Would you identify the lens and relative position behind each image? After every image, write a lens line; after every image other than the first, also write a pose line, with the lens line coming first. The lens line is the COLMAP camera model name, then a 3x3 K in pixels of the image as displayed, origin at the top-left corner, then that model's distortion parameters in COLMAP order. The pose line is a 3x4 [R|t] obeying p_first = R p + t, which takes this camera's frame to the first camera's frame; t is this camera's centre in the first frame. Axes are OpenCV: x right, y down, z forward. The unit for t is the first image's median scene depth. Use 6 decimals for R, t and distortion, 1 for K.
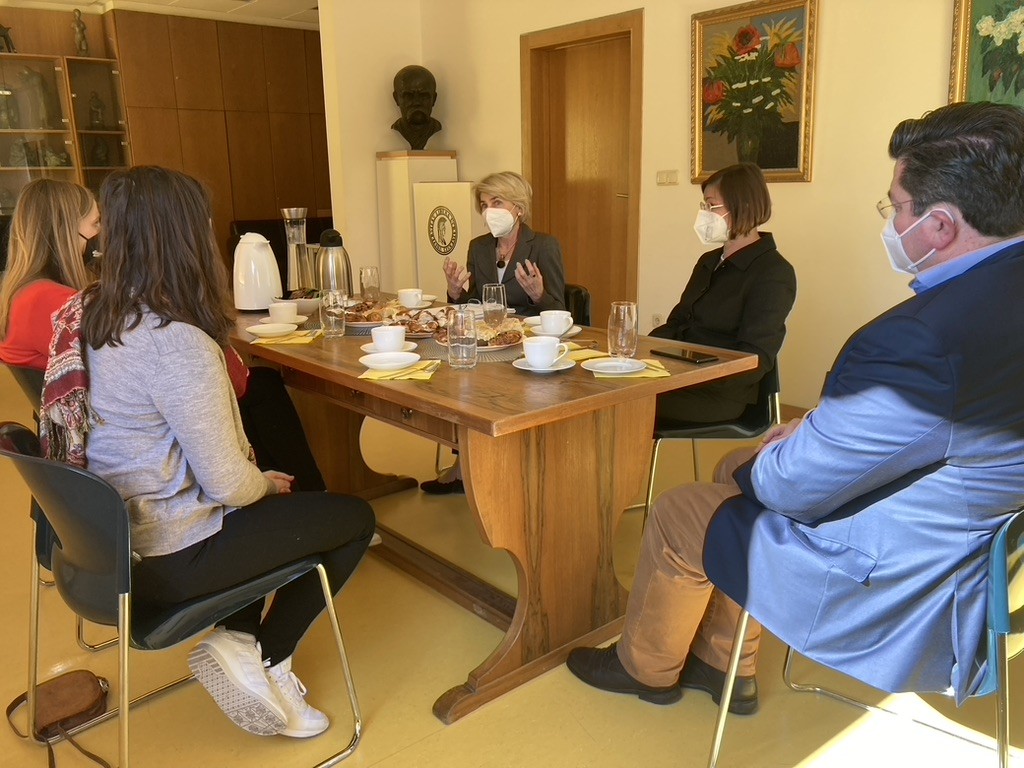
lens RADIAL K [[868.4, 0, 505.0], [0, 868.4, 382.2], [0, 0, 1]] dist [0.018937, -0.000815]
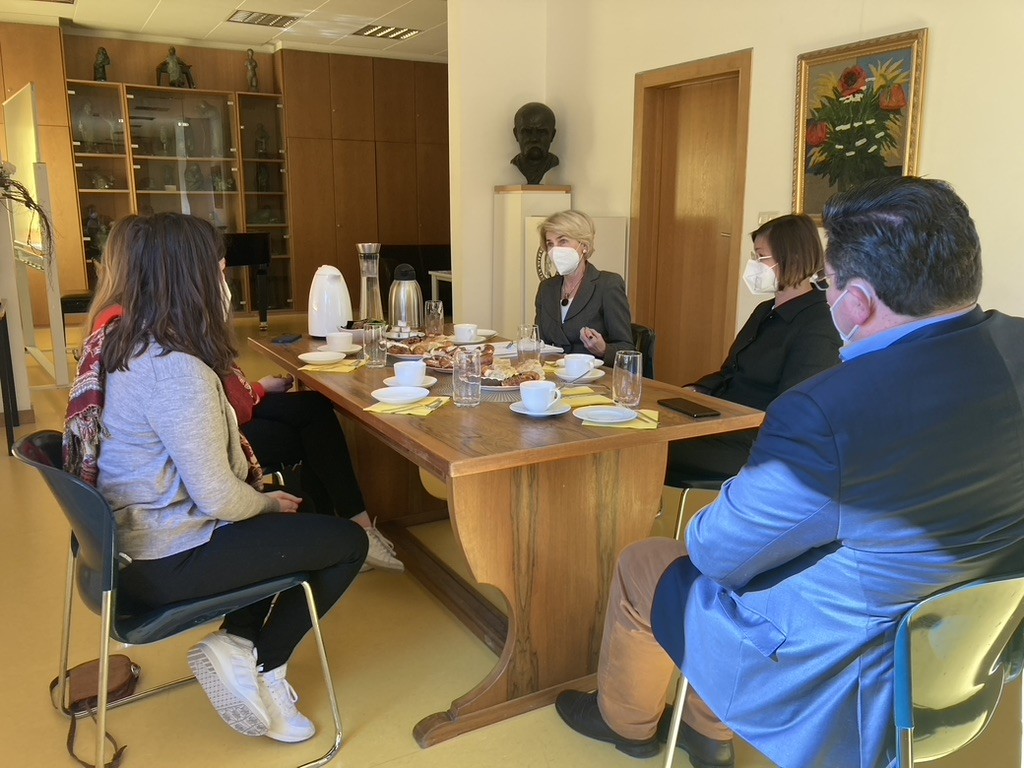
lens RADIAL K [[868.4, 0, 505.0], [0, 868.4, 382.2], [0, 0, 1]] dist [0.018937, -0.000815]
pose [[0.981757, 0.060221, -0.180351, 0.191569], [-0.065208, 0.997632, -0.021848, -0.026761], [0.178608, 0.033210, 0.983360, -0.019663]]
